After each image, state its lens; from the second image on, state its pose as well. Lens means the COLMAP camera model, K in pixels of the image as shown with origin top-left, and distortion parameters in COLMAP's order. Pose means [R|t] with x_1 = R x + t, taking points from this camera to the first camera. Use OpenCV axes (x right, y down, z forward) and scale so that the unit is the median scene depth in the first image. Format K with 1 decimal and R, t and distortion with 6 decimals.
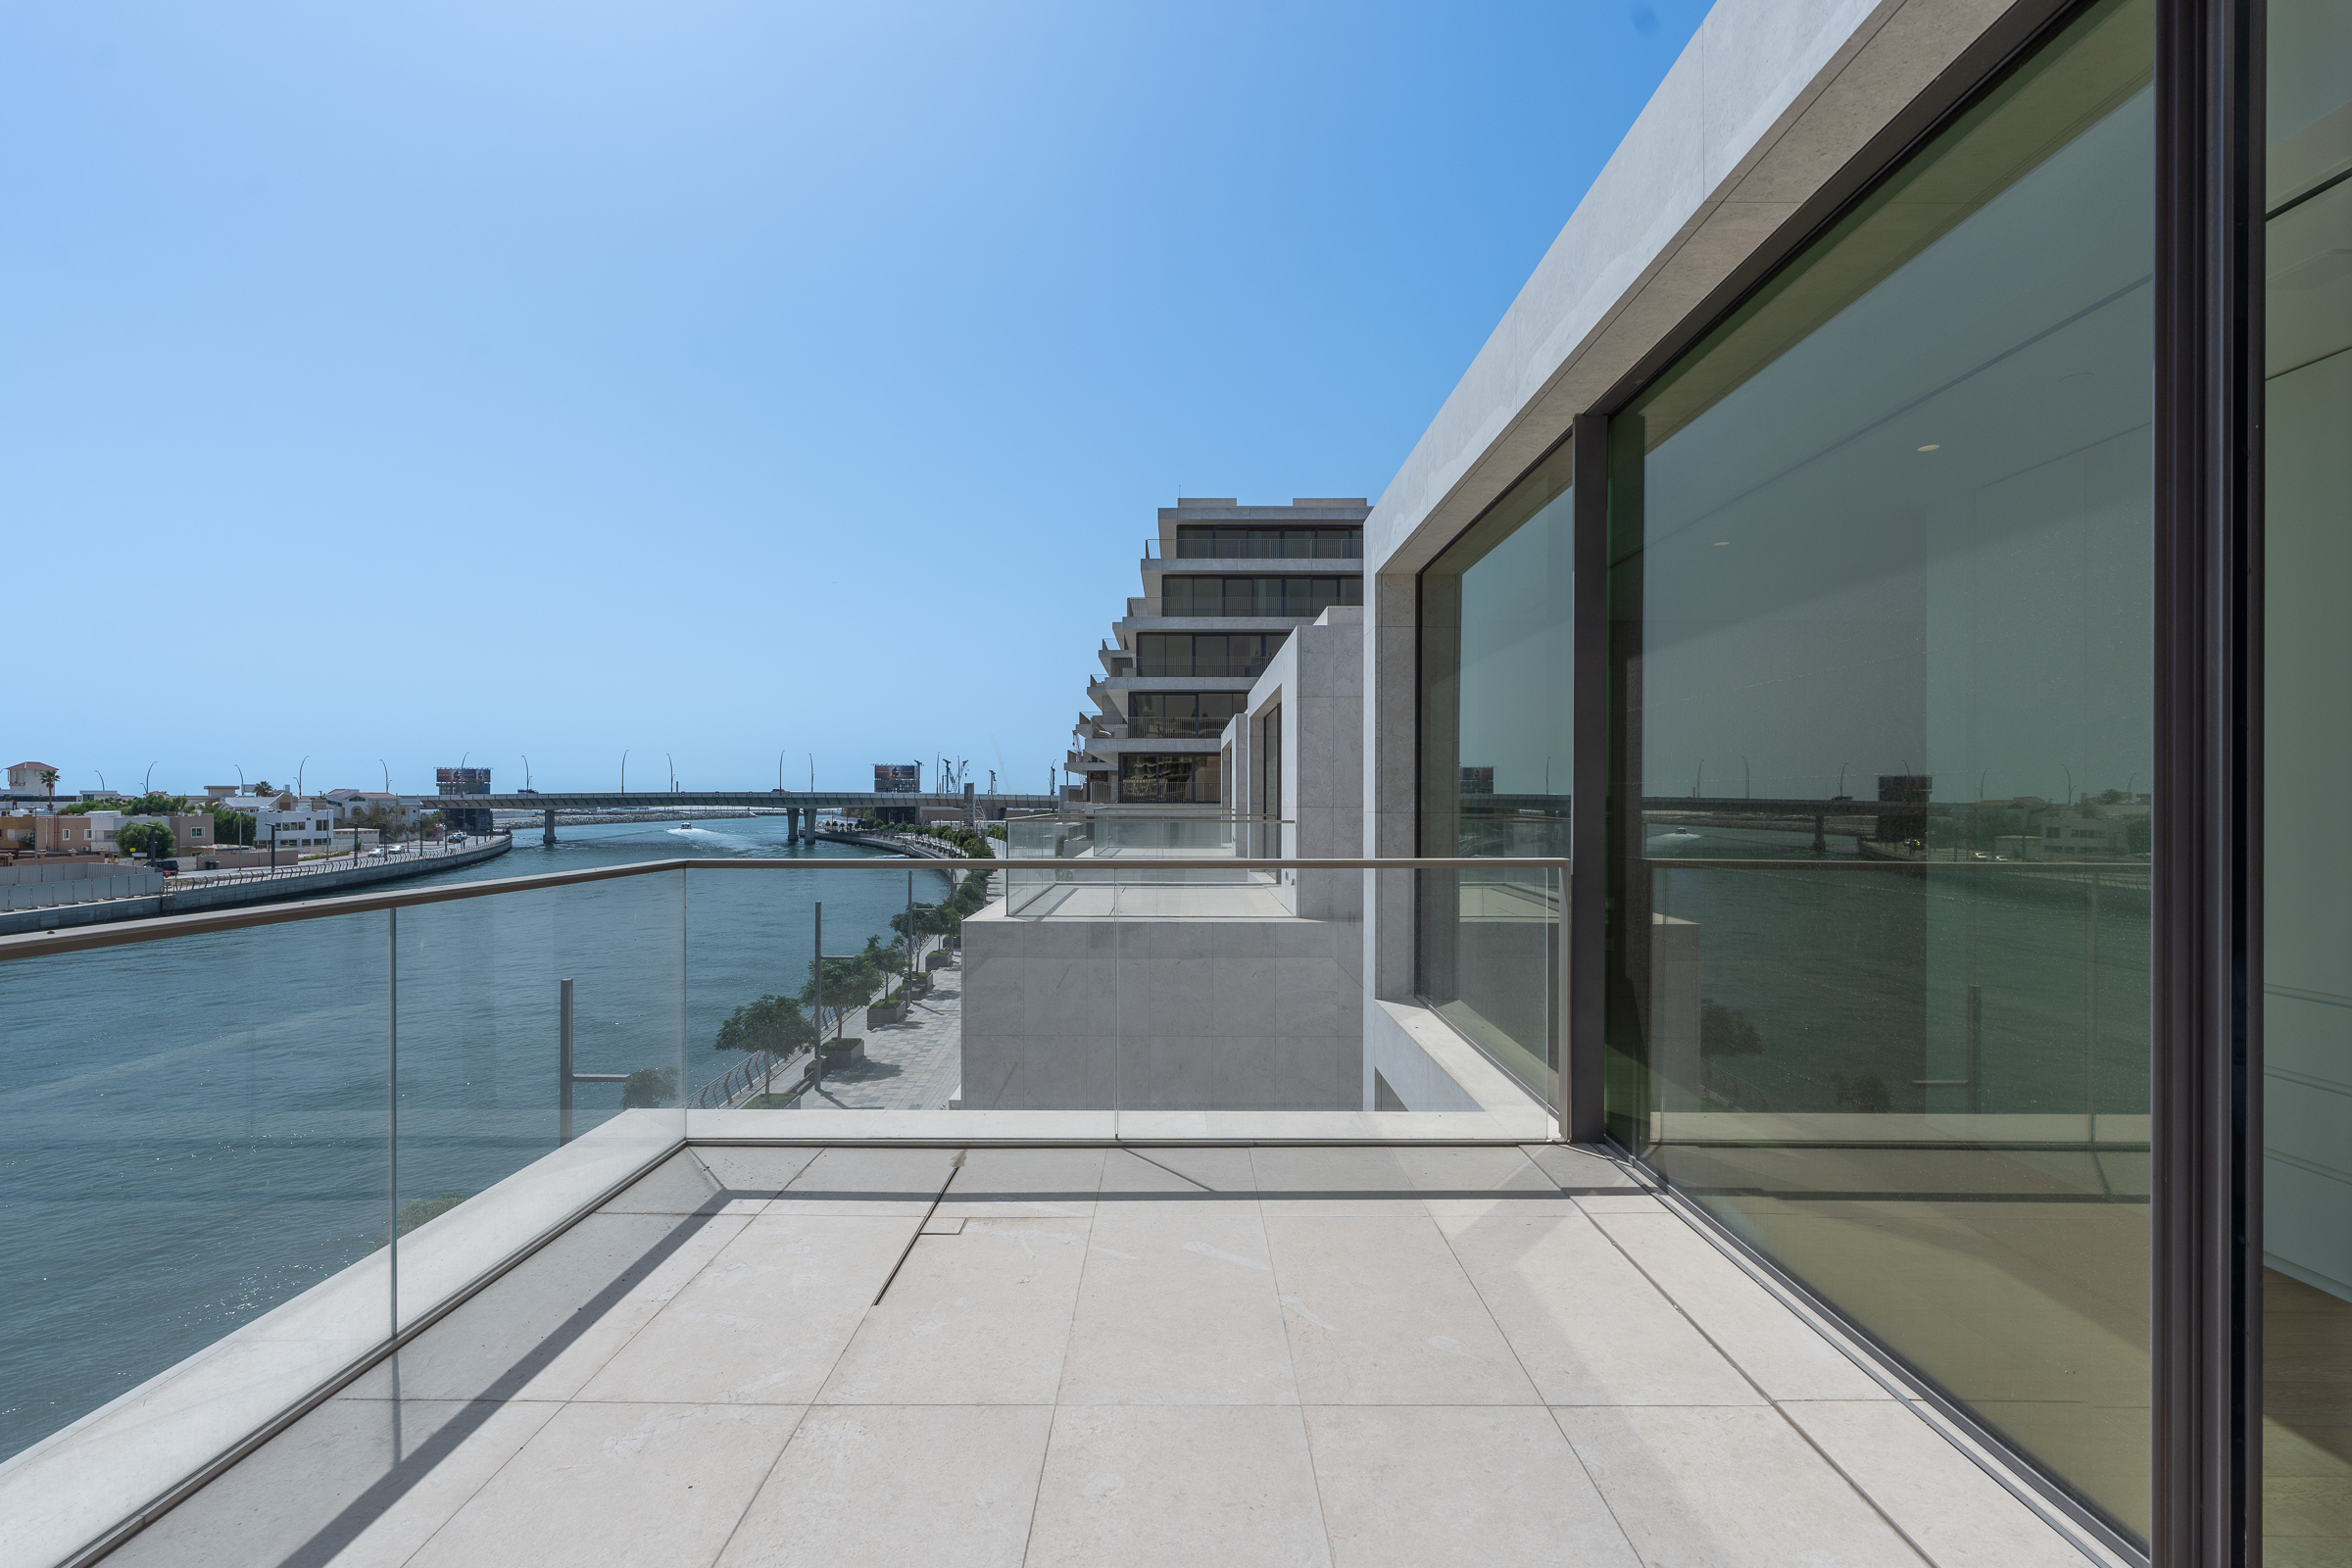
lens RADIAL K [[1082.0, 0, 1194.6], [0, 1082.0, 775.7], [0, 0, 1]] dist [-0.012840, 0.004828]
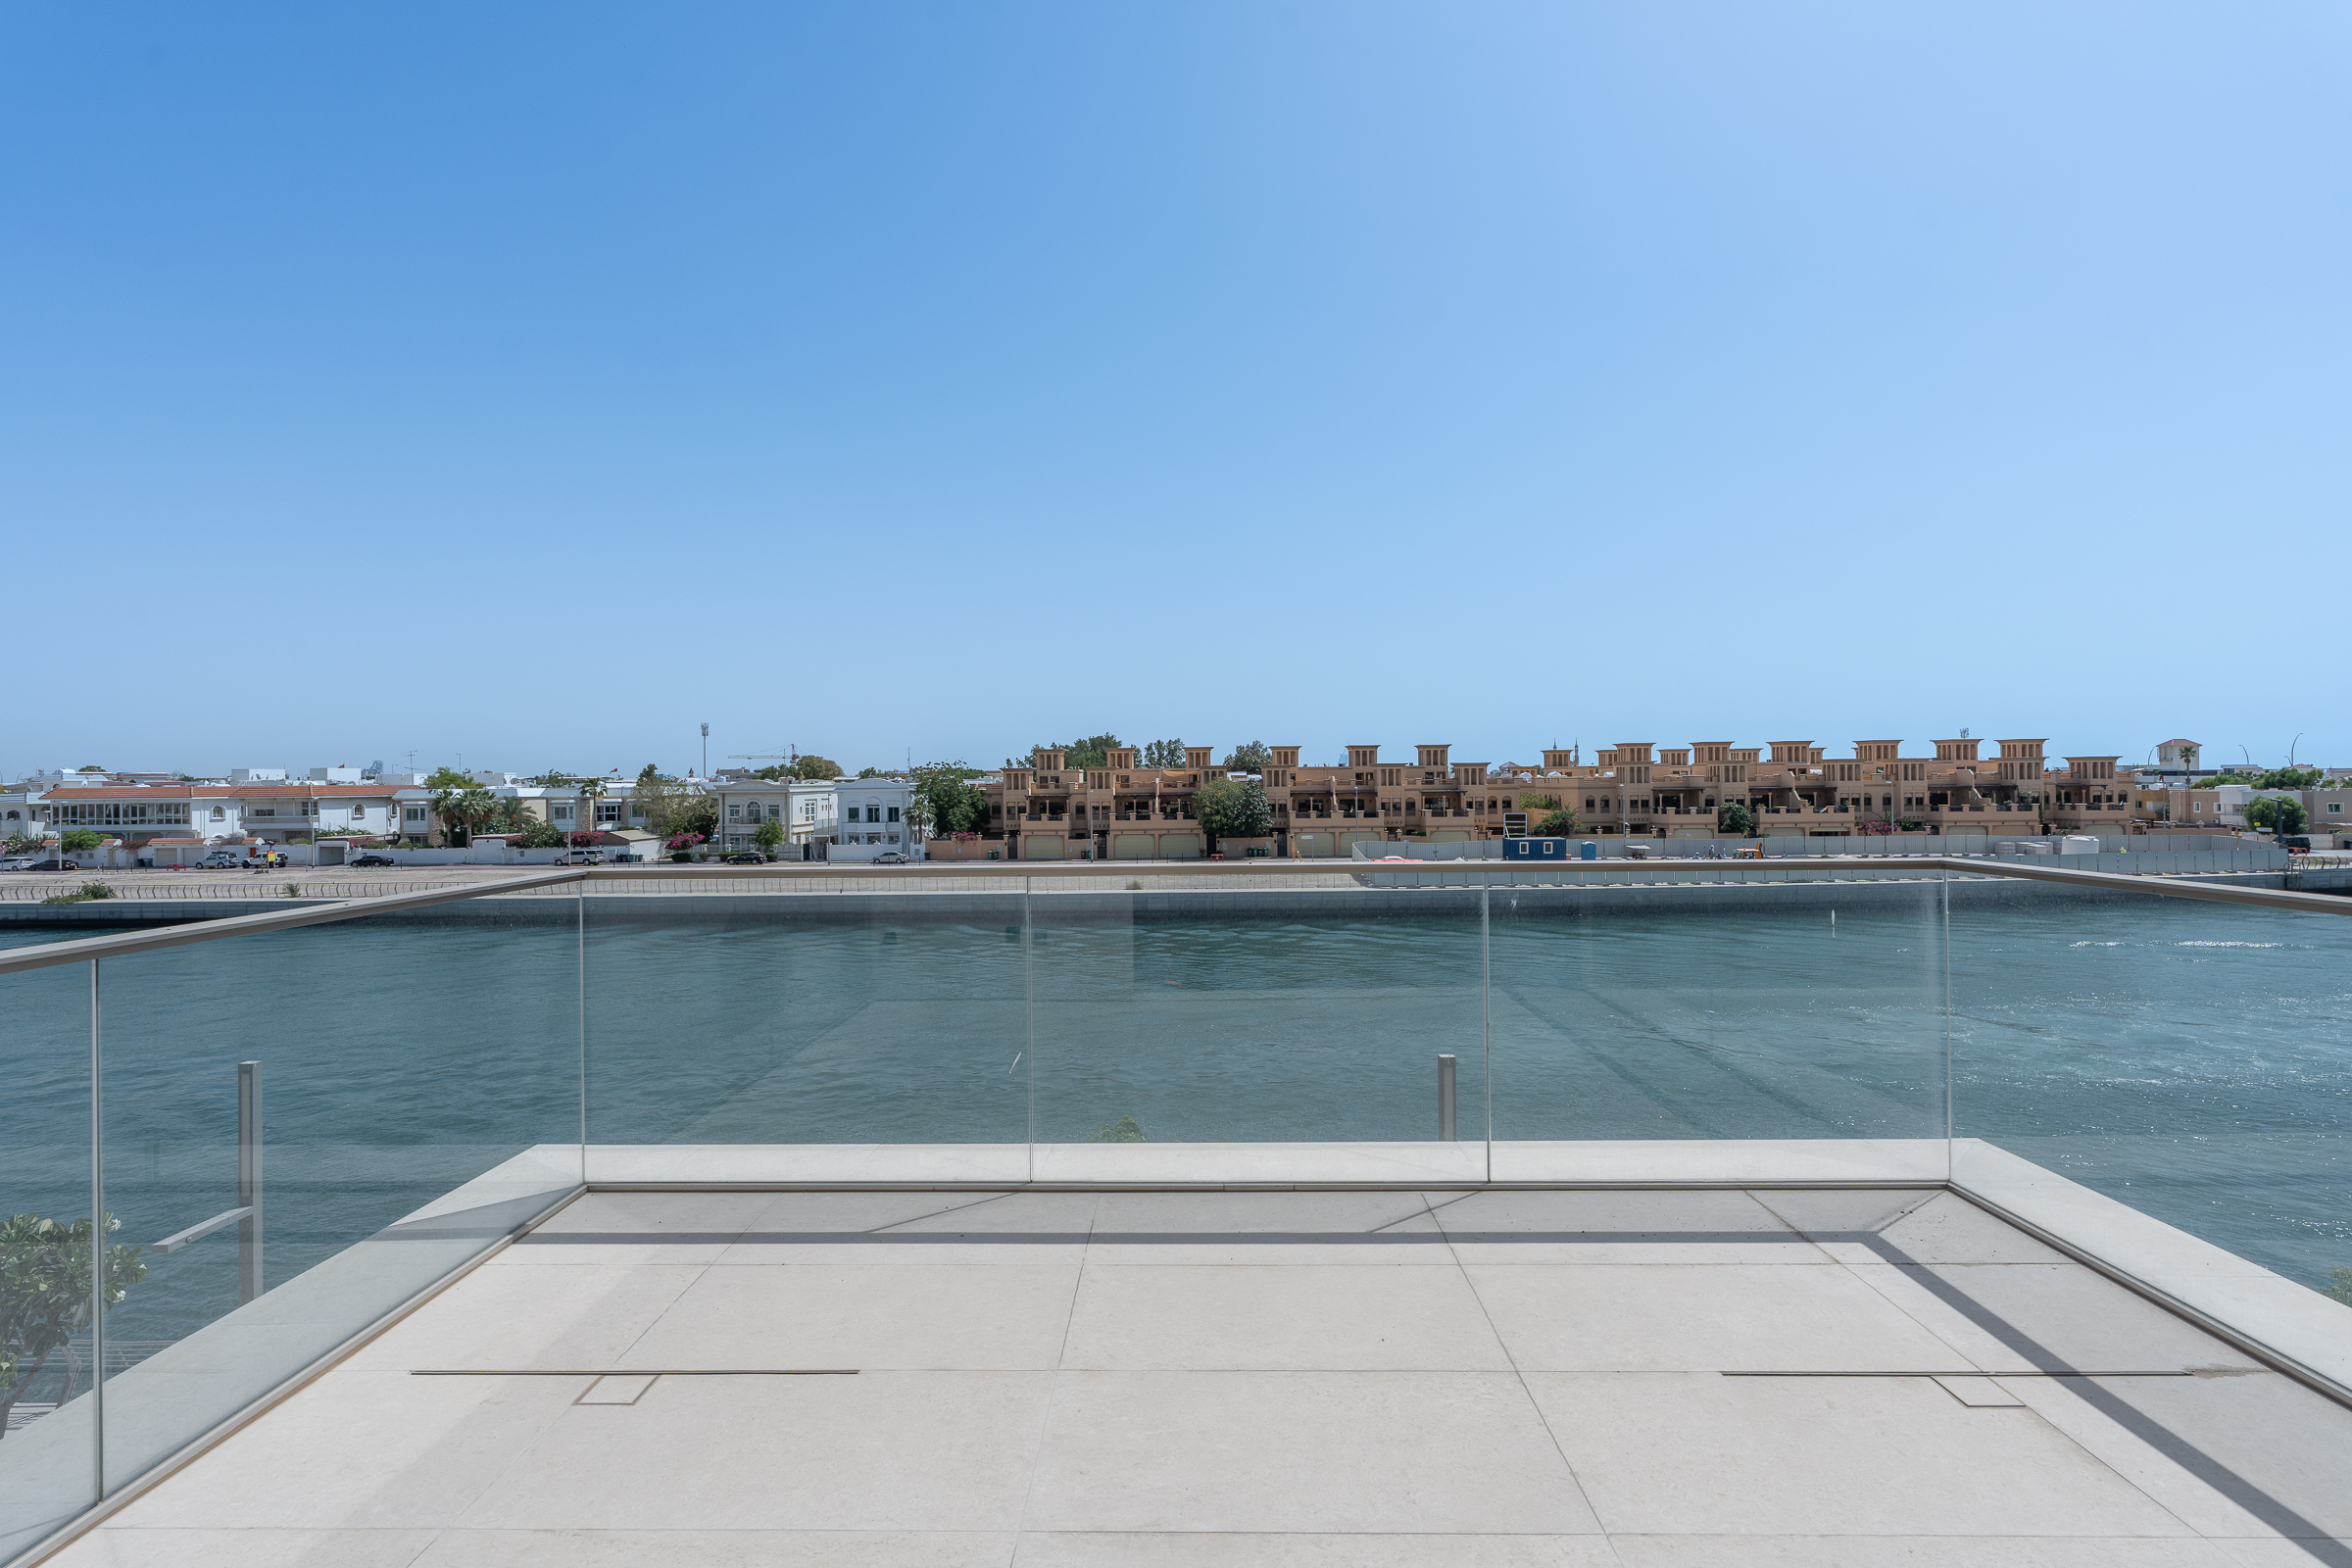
lens RADIAL K [[1082.0, 0, 1161.8], [0, 1082.0, 753.7], [0, 0, 1]] dist [-0.012840, 0.004828]
pose [[-0.035215, -0.025652, -0.999050, 0.433618], [0.030449, 0.999179, -0.026729, -0.000951], [0.998916, -0.031361, -0.034405, 0.424752]]
